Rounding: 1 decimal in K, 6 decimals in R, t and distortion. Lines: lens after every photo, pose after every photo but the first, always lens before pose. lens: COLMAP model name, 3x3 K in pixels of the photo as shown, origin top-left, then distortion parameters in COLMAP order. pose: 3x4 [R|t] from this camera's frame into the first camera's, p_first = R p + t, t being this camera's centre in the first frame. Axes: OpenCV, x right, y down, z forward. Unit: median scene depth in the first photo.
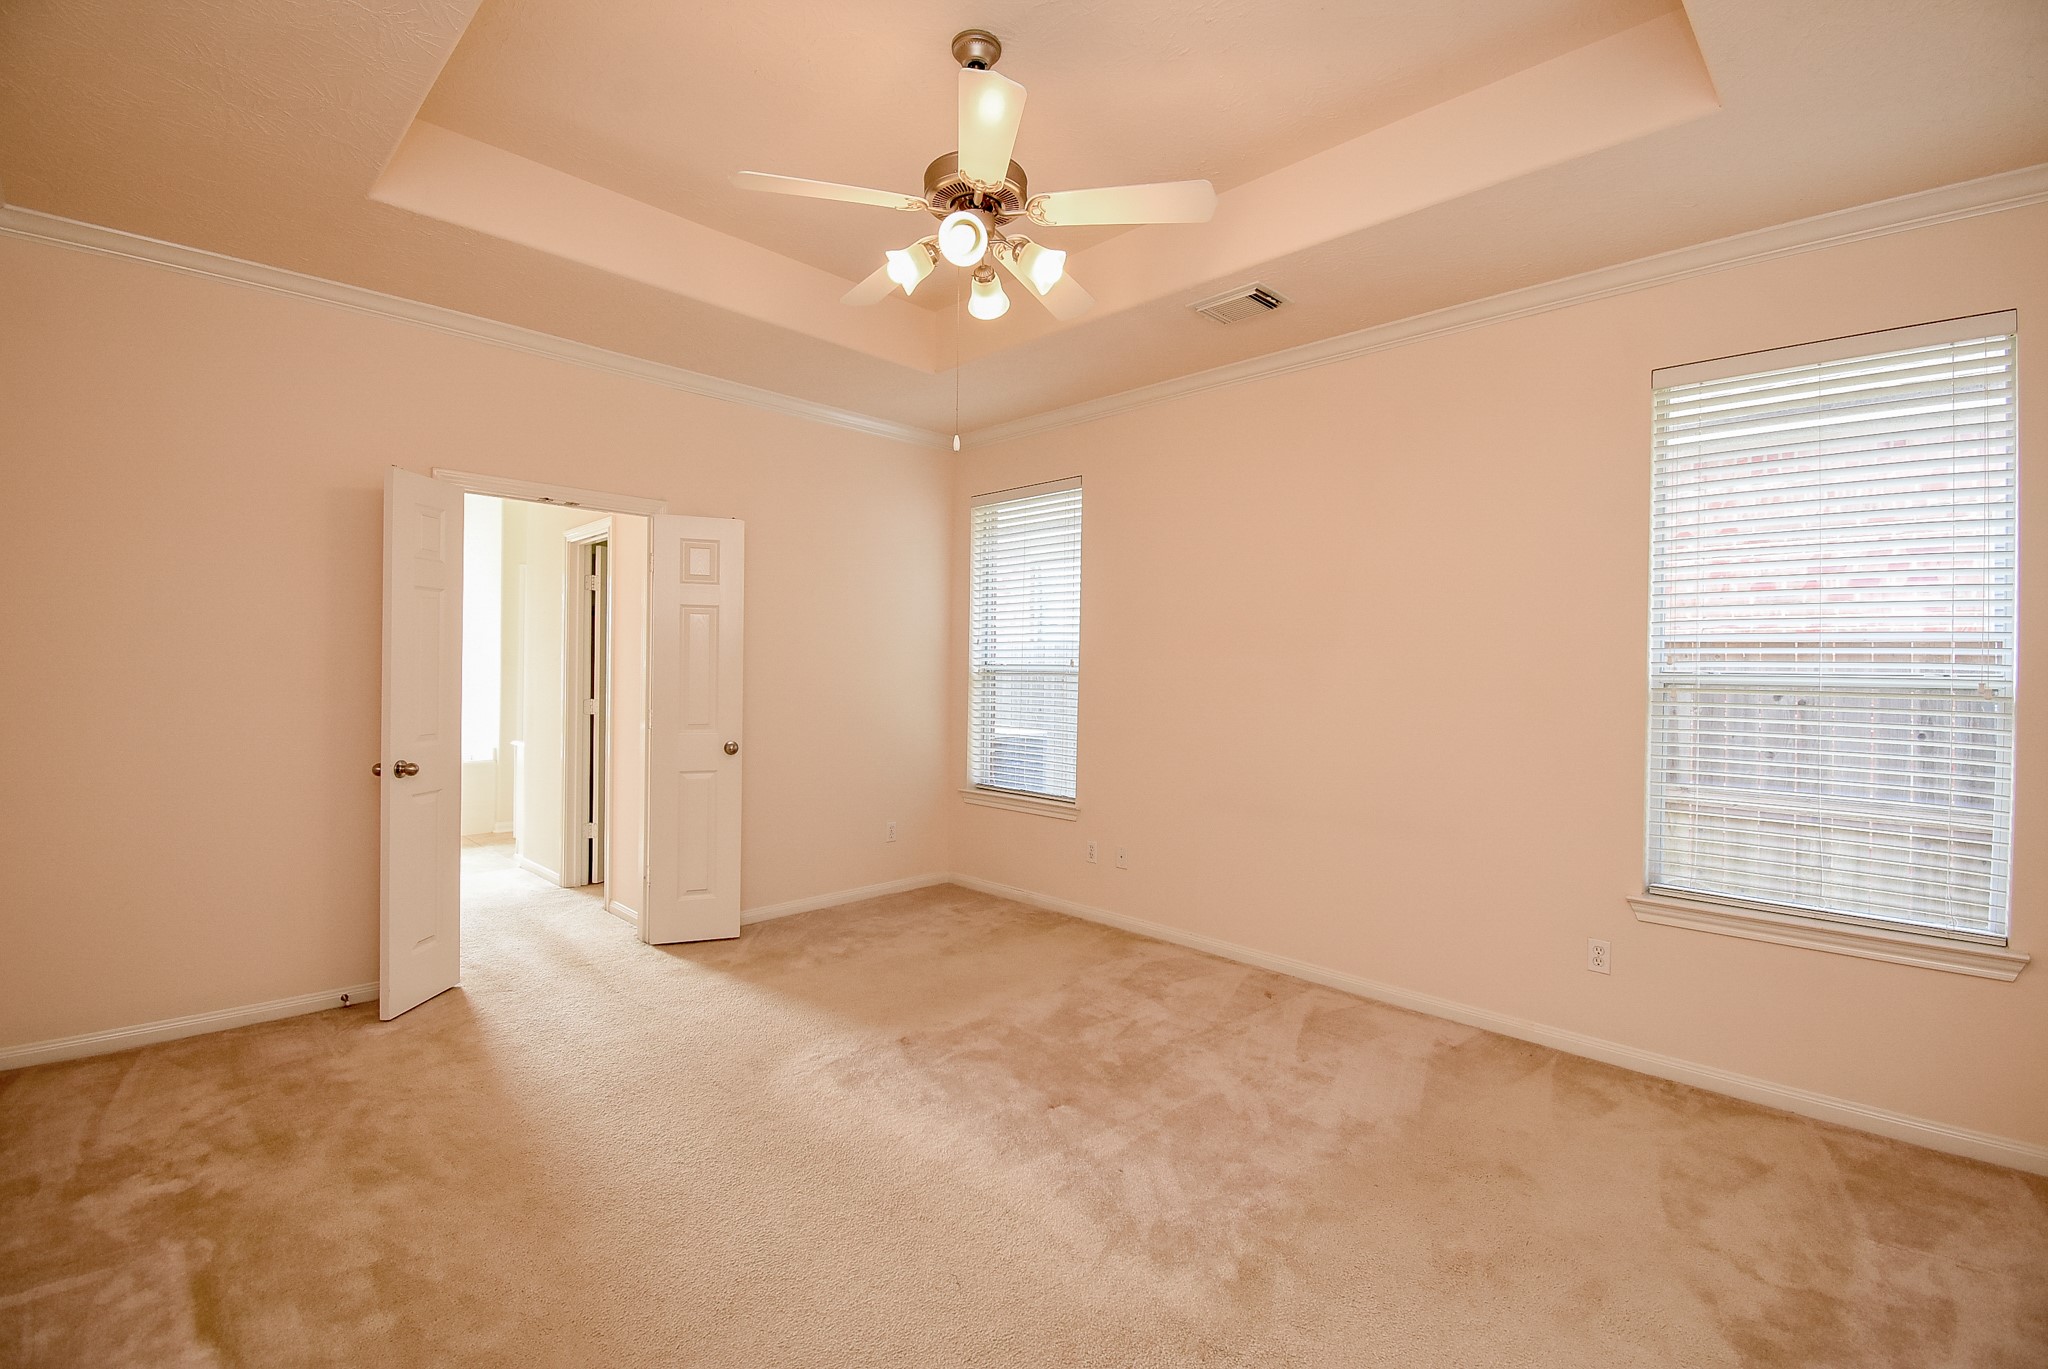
lens RADIAL K [[906.9, 0, 1022.0], [0, 906.9, 674.2], [0, 0, 1]] dist [0.021994, -0.024777]
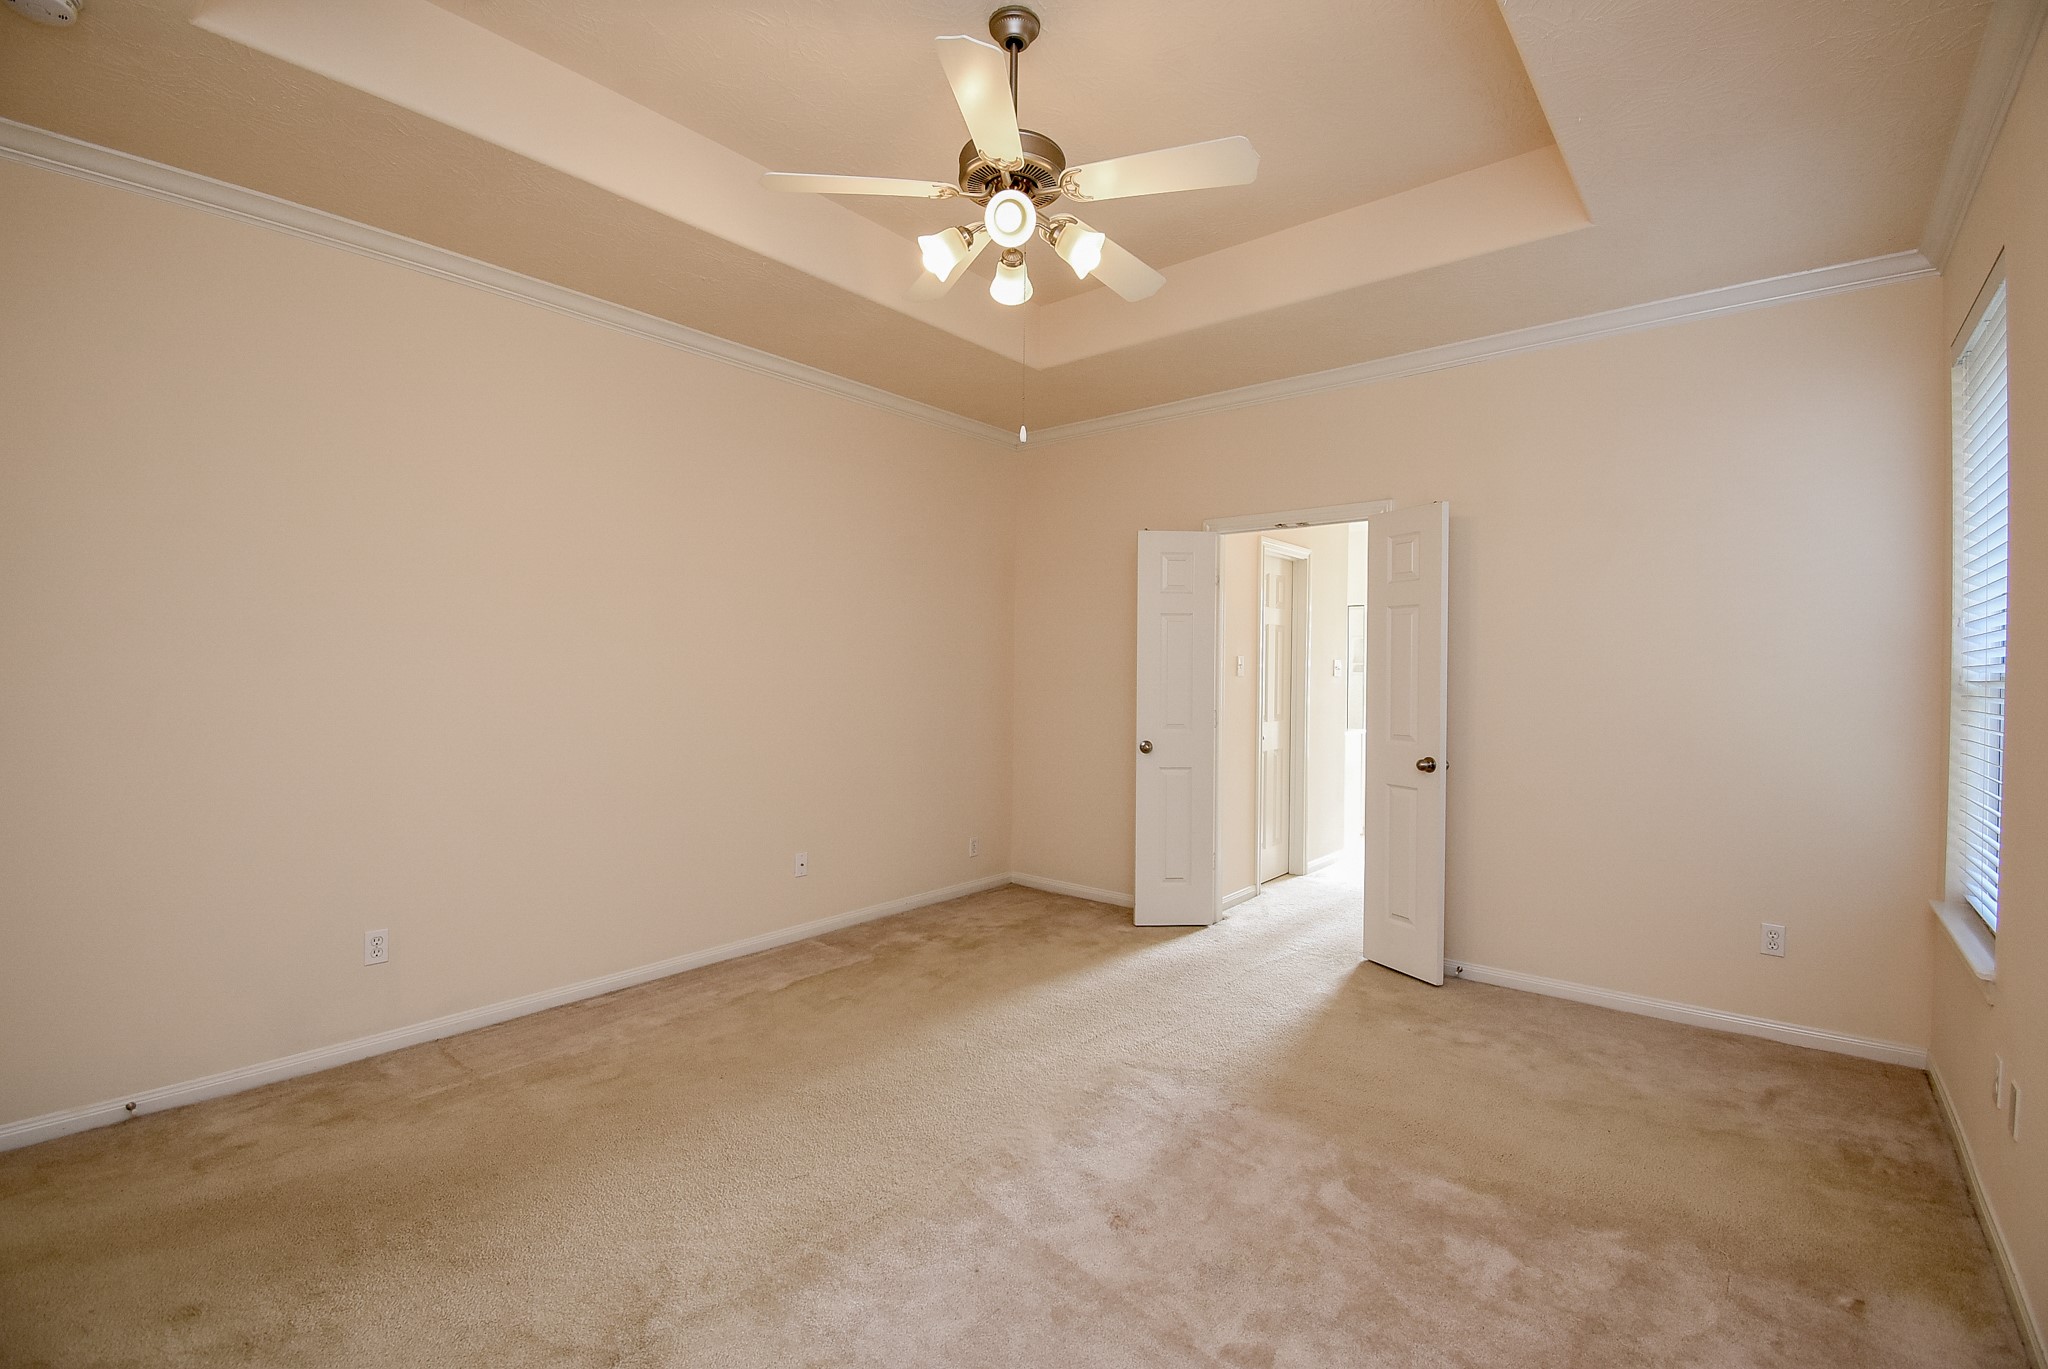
lens RADIAL K [[906.9, 0, 1022.0], [0, 906.9, 674.2], [0, 0, 1]] dist [0.021994, -0.024777]
pose [[0.078590, -0.011225, -0.996844, 0.773310], [-0.008689, 0.999891, -0.011944, 0.012187], [0.996869, 0.009600, 0.078484, 0.799703]]
